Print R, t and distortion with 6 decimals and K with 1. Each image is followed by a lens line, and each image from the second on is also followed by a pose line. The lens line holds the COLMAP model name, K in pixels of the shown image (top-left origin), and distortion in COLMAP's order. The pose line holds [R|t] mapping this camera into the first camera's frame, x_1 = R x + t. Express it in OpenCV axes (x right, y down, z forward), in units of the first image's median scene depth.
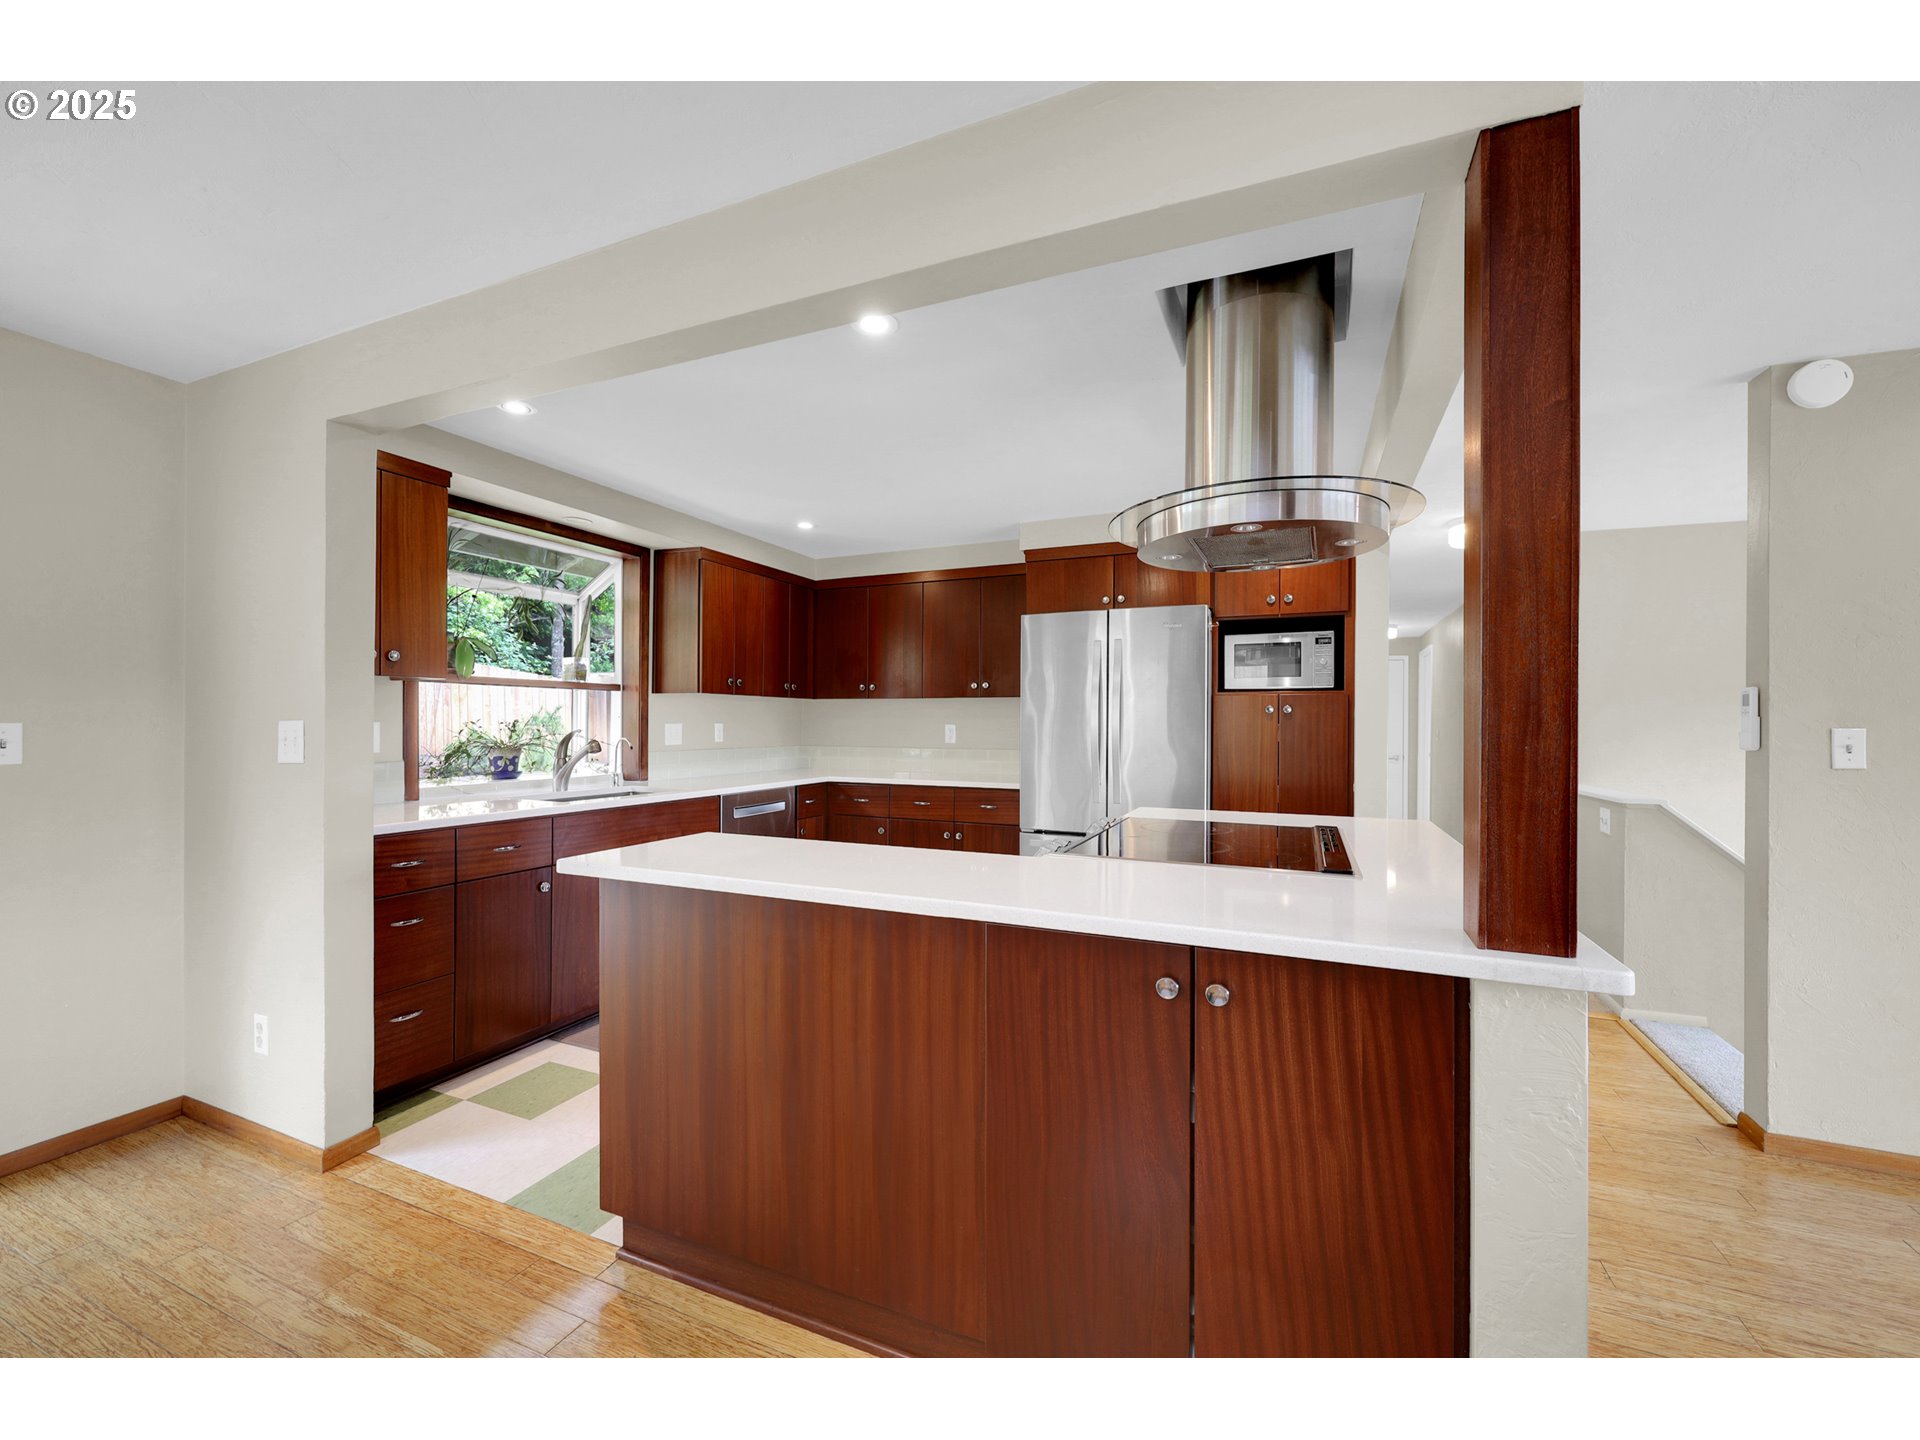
lens RADIAL K [[774.2, 0, 965.1], [0, 774.2, 722.0], [0, 0, 1]] dist [-0.001079, -0.000452]
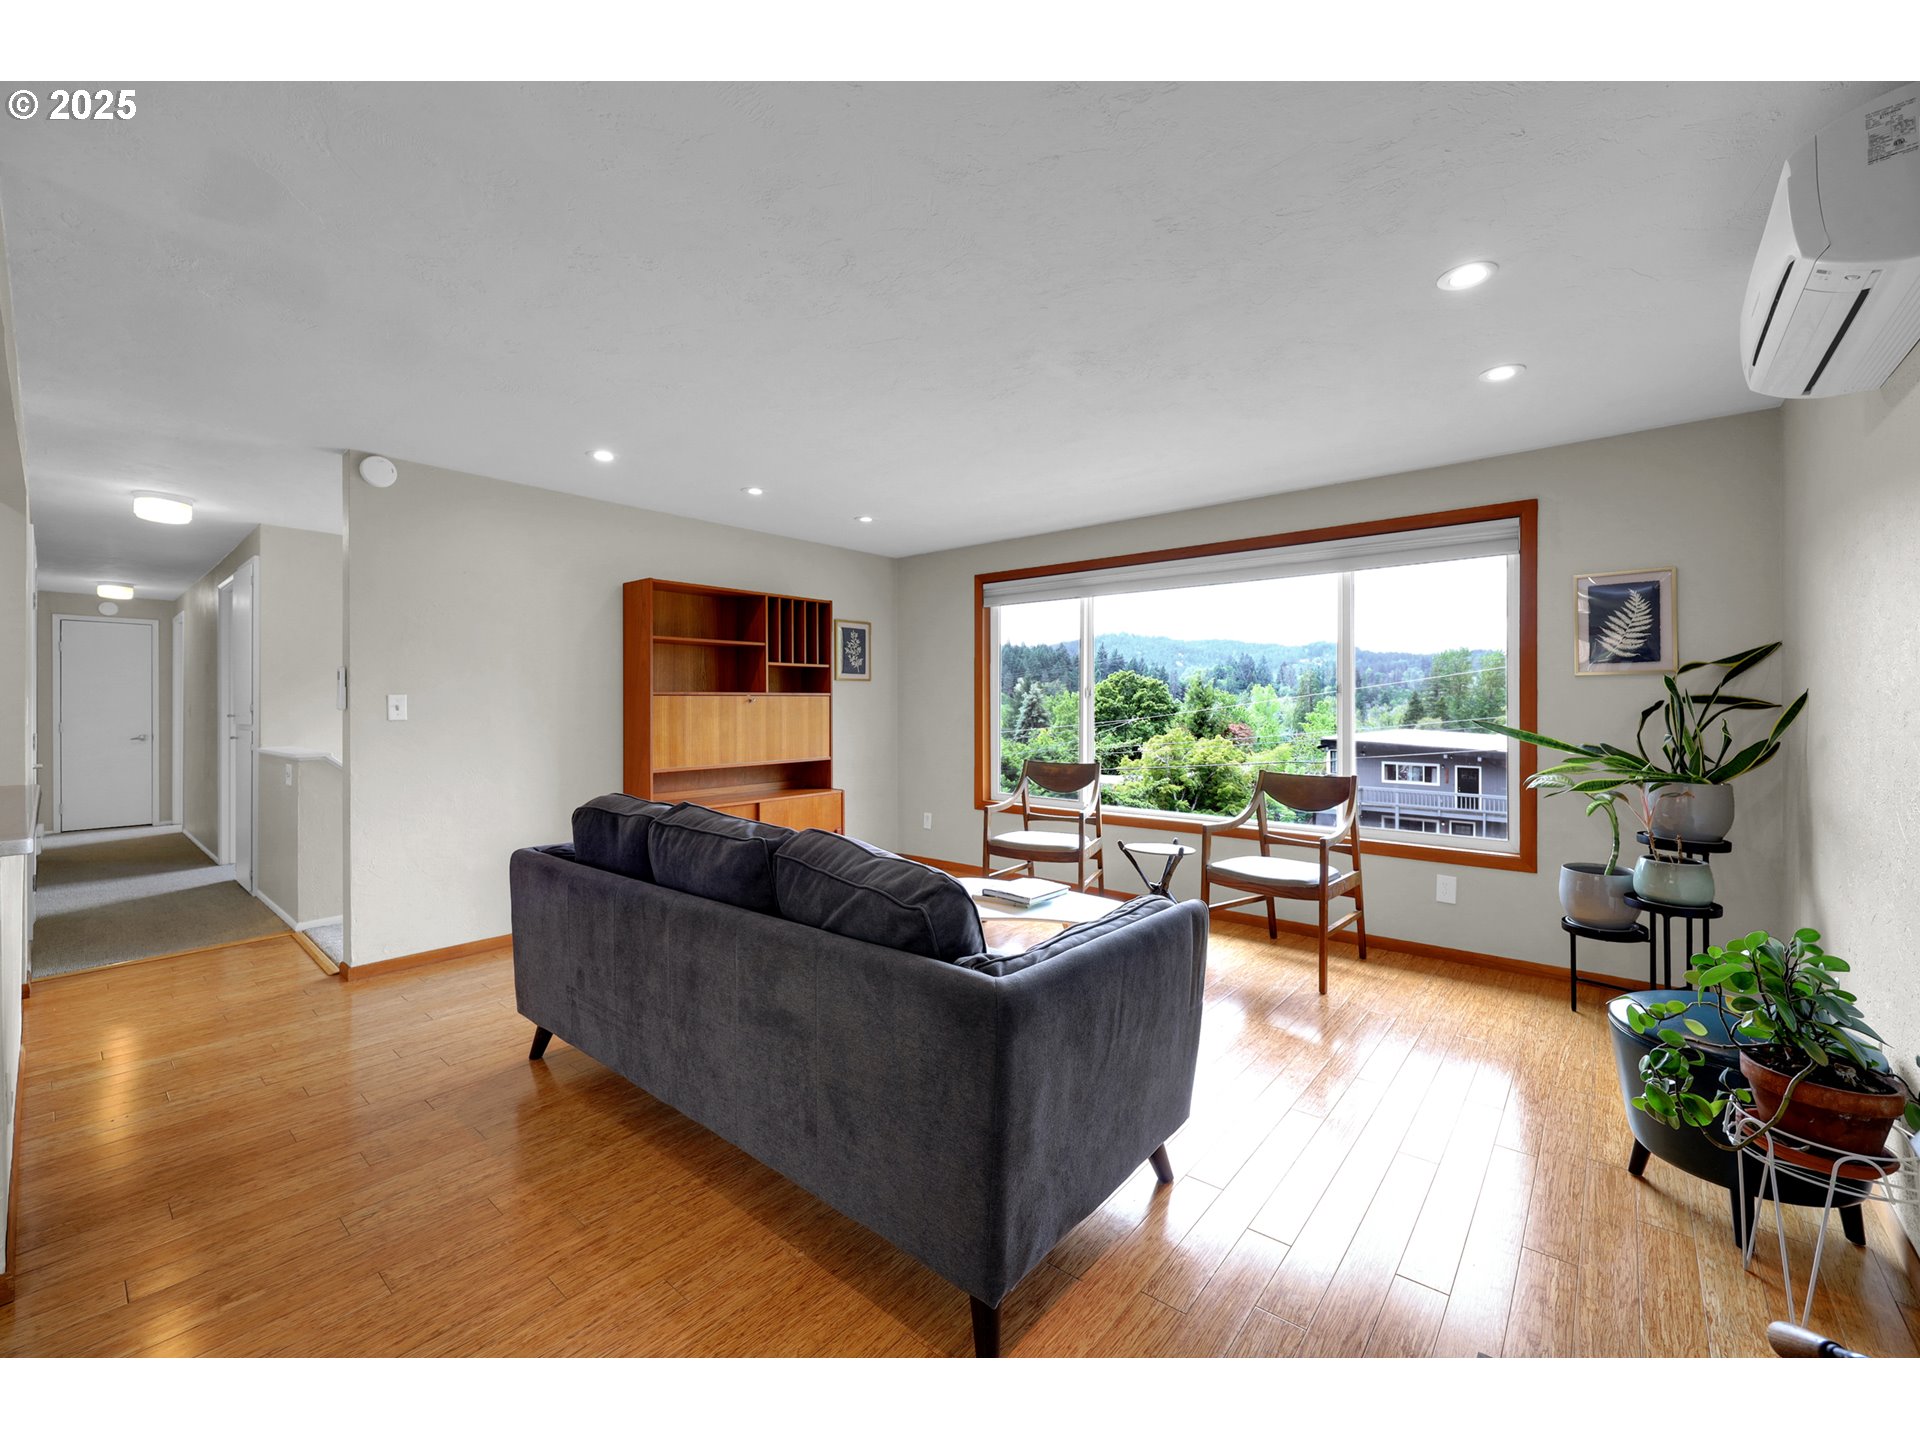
lens RADIAL K [[777.6, 0, 989.7], [0, 777.6, 699.1], [0, 0, 1]] dist [-0.015321, -0.000096]
pose [[0.267662, -0.003044, 0.963508, -0.040124], [0.002924, 0.999993, 0.002347, 0.013841], [-0.963508, 0.002189, 0.267669, -0.477224]]
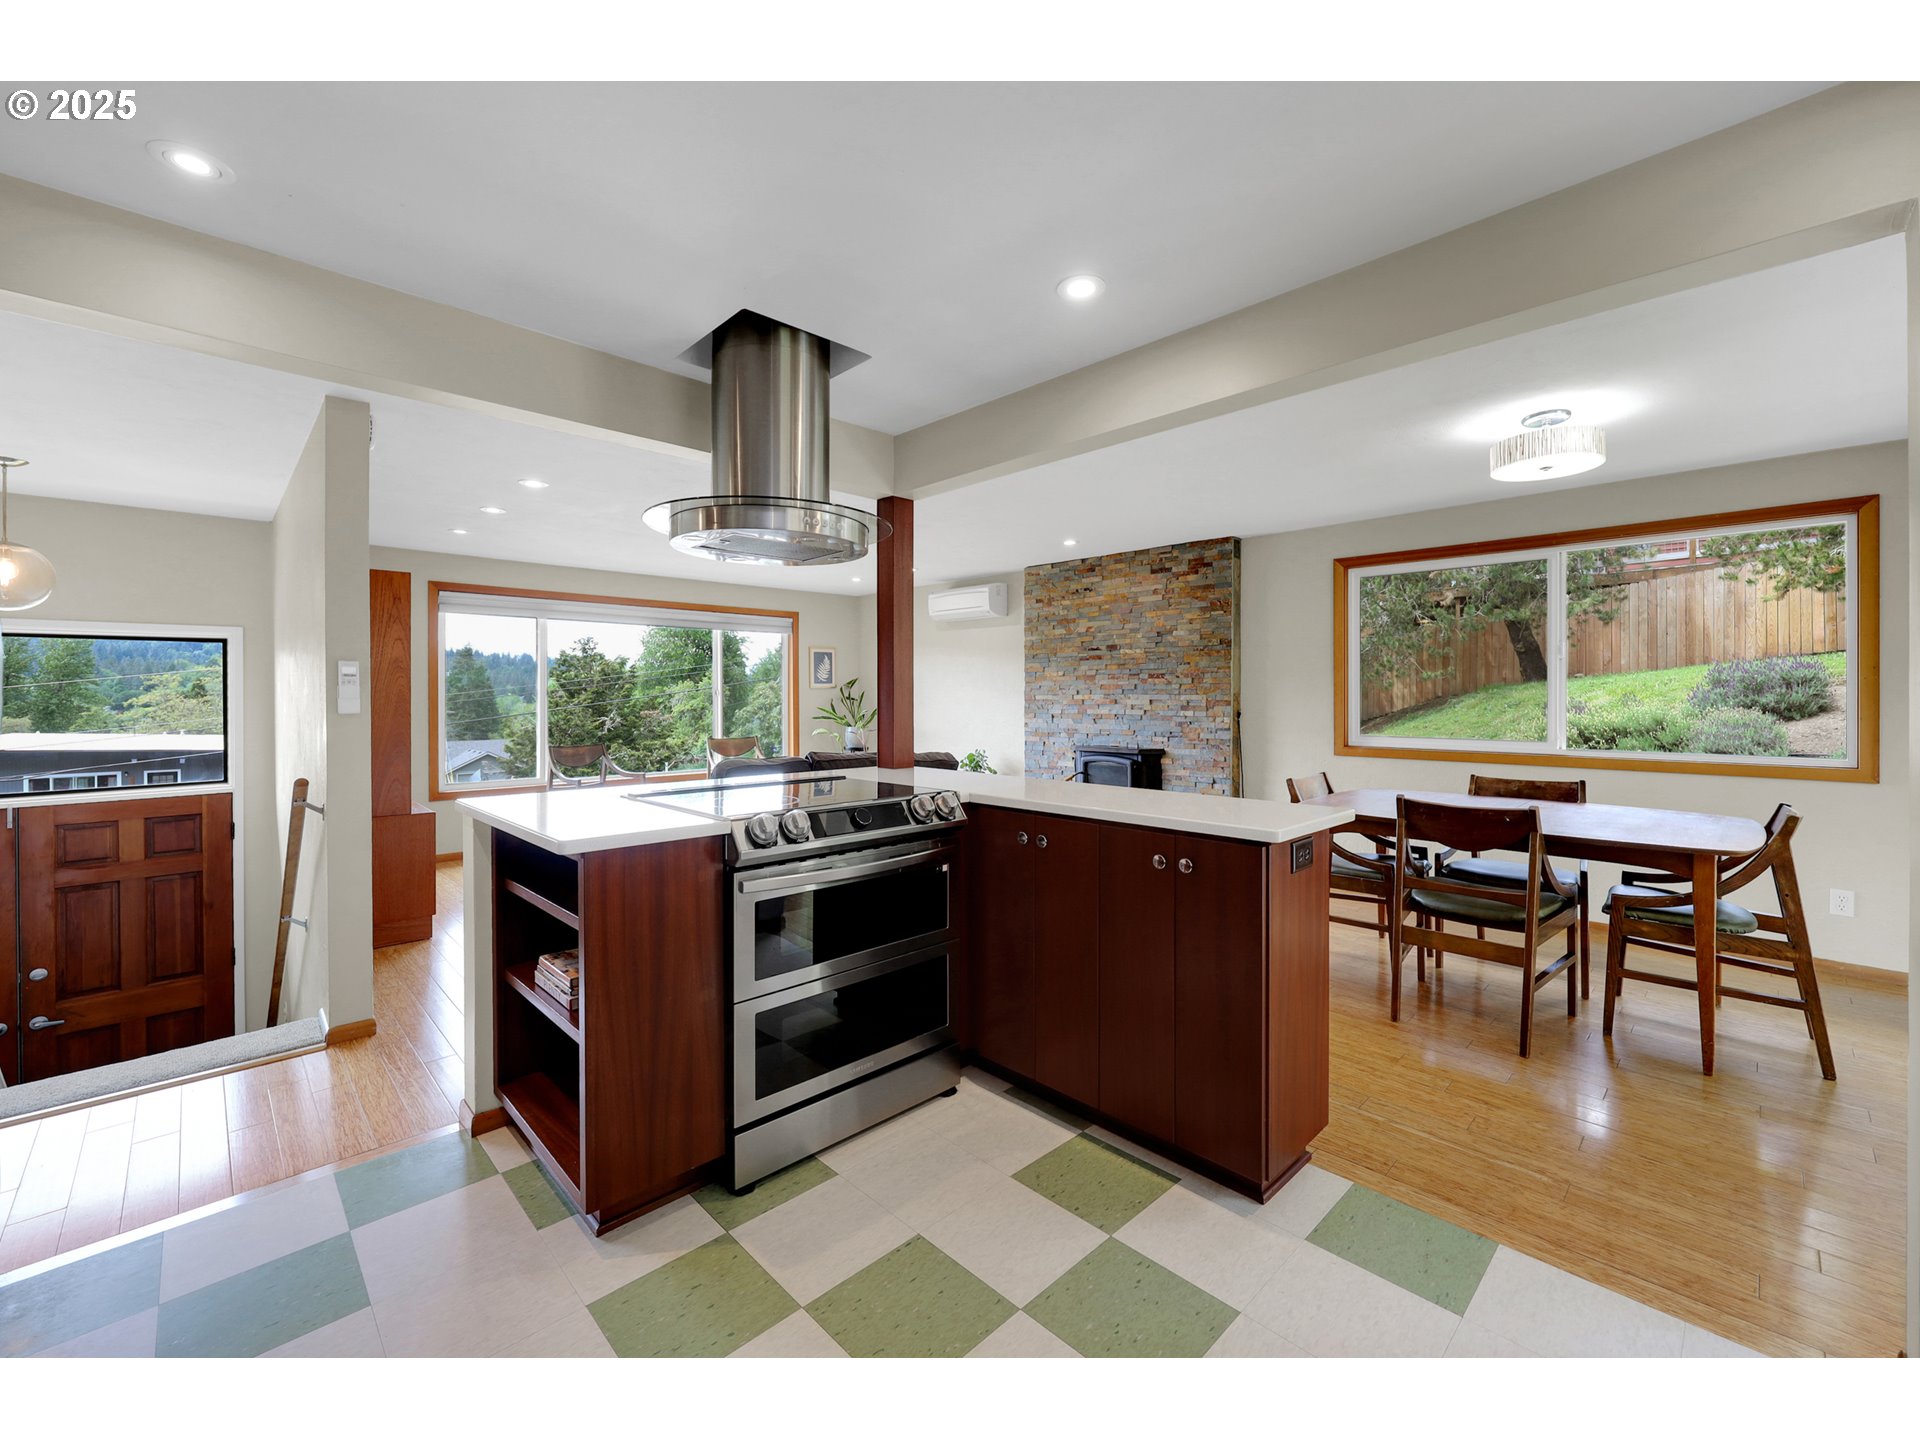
lens RADIAL K [[792.0, 0, 957.1], [0, 792.0, 697.6], [0, 0, 1]] dist [0.010360, -0.000155]
pose [[-0.922181, -0.005622, 0.386717, -0.264064], [-0.003139, 0.999970, 0.007052, -0.004524], [-0.386745, 0.005289, -0.922172, 1.480947]]
